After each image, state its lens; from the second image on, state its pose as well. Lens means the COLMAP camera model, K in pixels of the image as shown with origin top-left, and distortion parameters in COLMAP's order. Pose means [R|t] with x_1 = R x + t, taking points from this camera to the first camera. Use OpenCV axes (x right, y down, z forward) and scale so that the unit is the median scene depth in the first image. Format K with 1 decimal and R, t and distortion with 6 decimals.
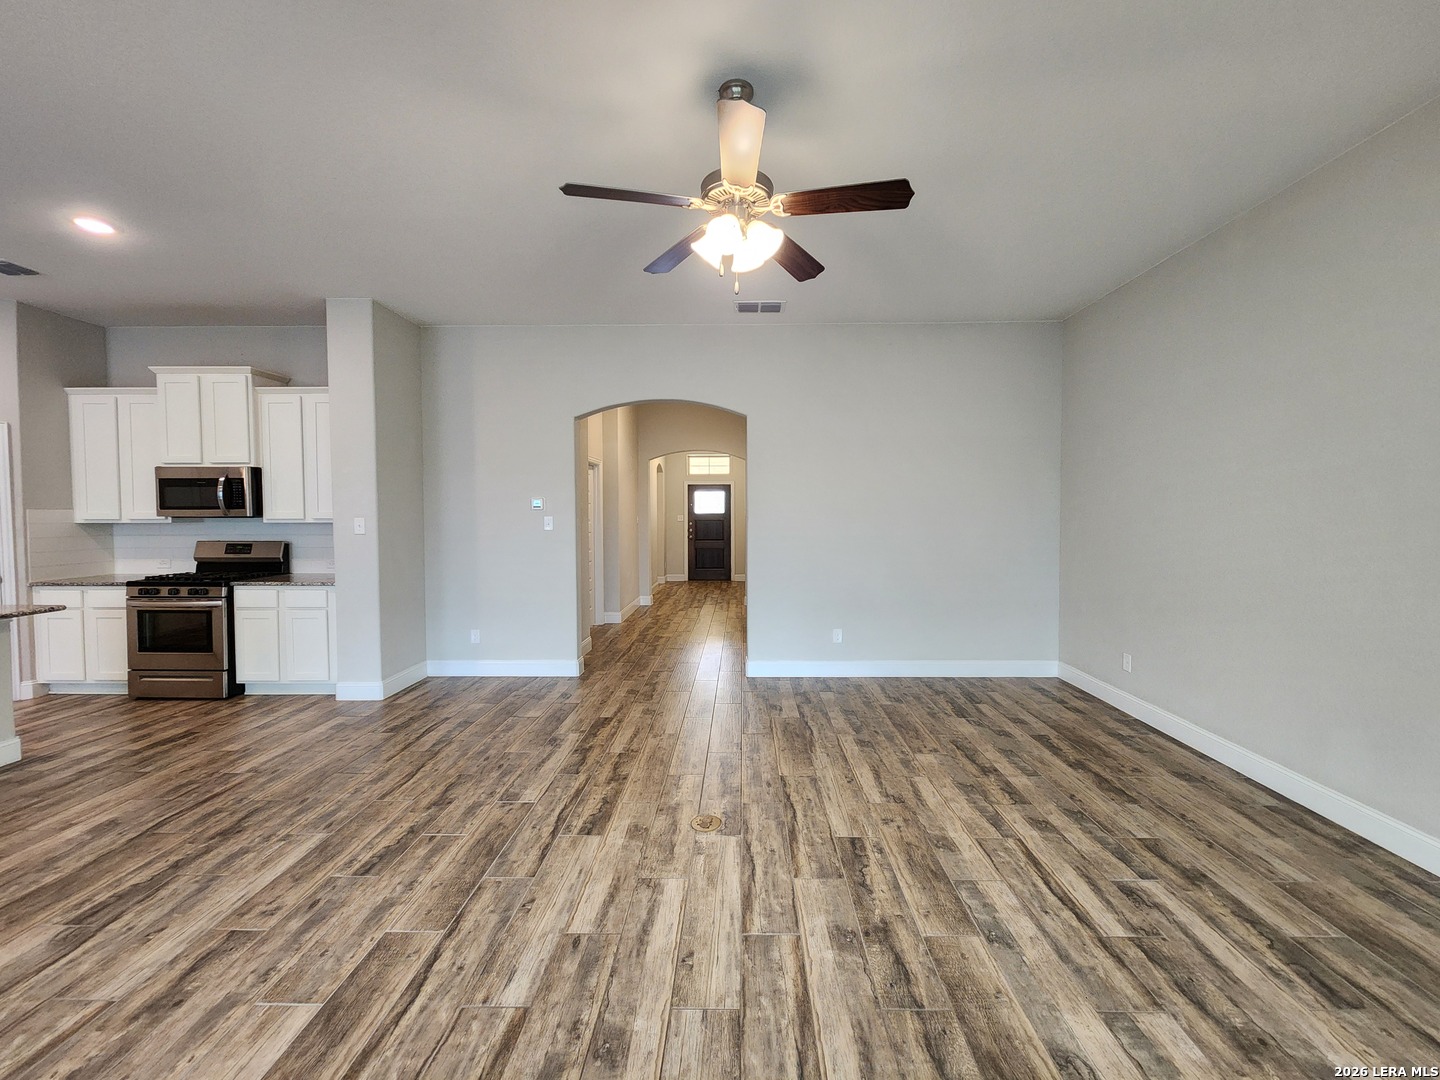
lens RADIAL K [[589.0, 0, 732.5], [0, 589.0, 532.3], [0, 0, 1]] dist [0.004956, -0.003427]
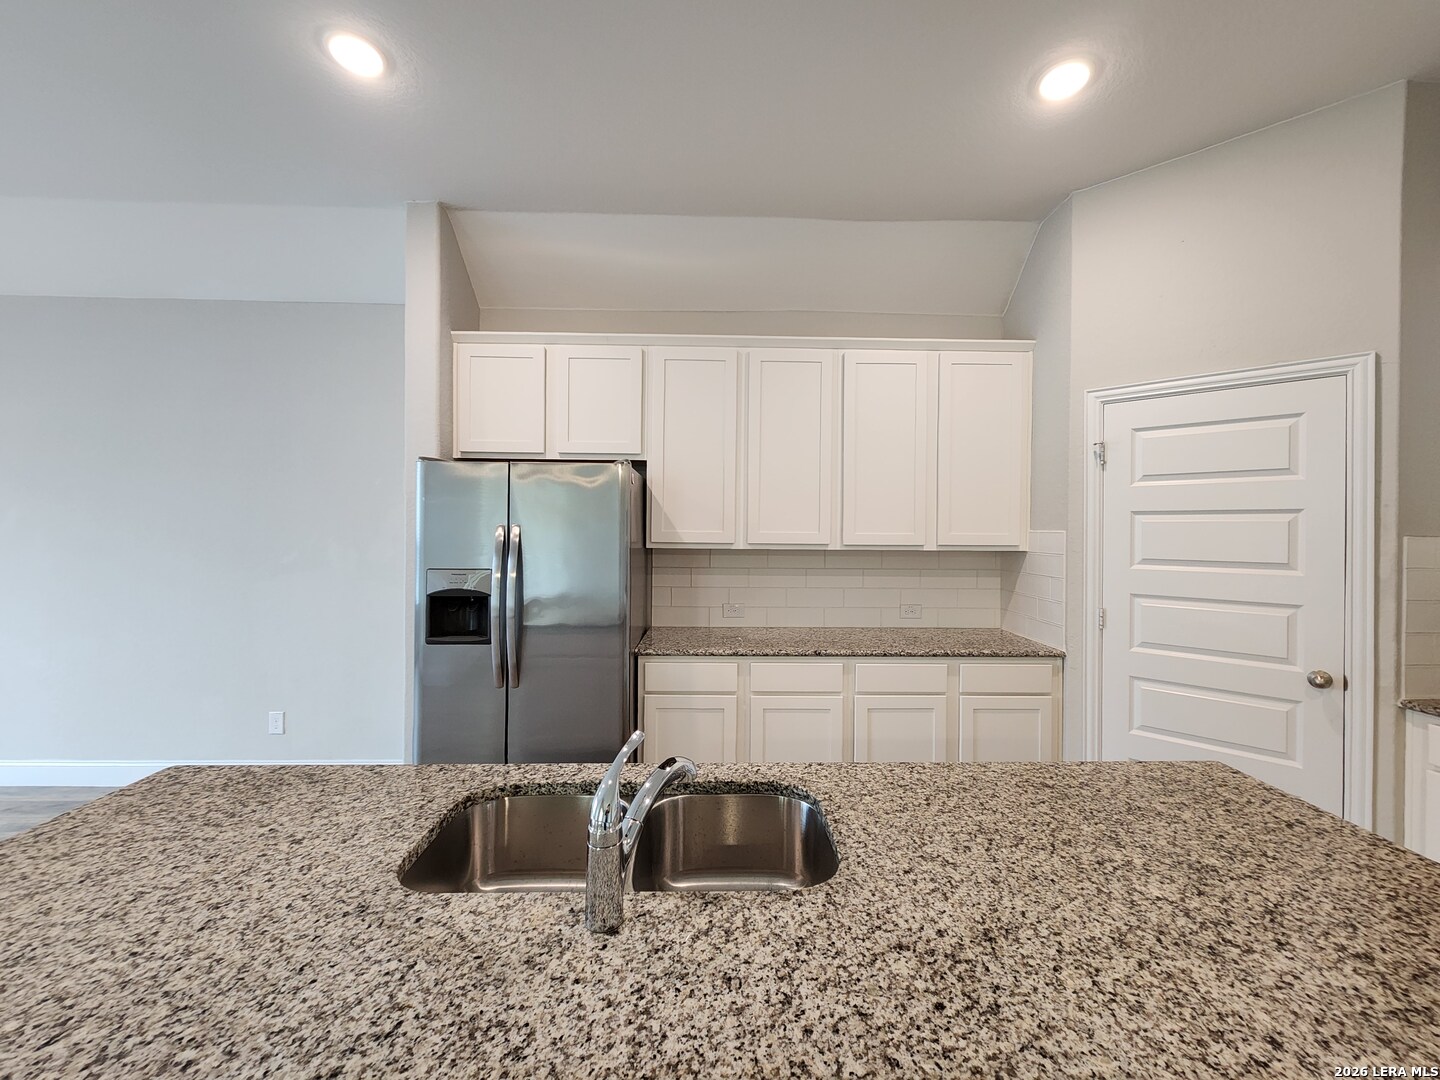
lens RADIAL K [[589.0, 0, 732.0], [0, 589.0, 528.2], [0, 0, 1]] dist [0.004956, -0.003427]
pose [[0.042363, 0.002348, -0.999100, -1.201127], [-0.042194, 0.999109, 0.000559, -0.037534], [0.998211, 0.042133, 0.042424, 0.728924]]
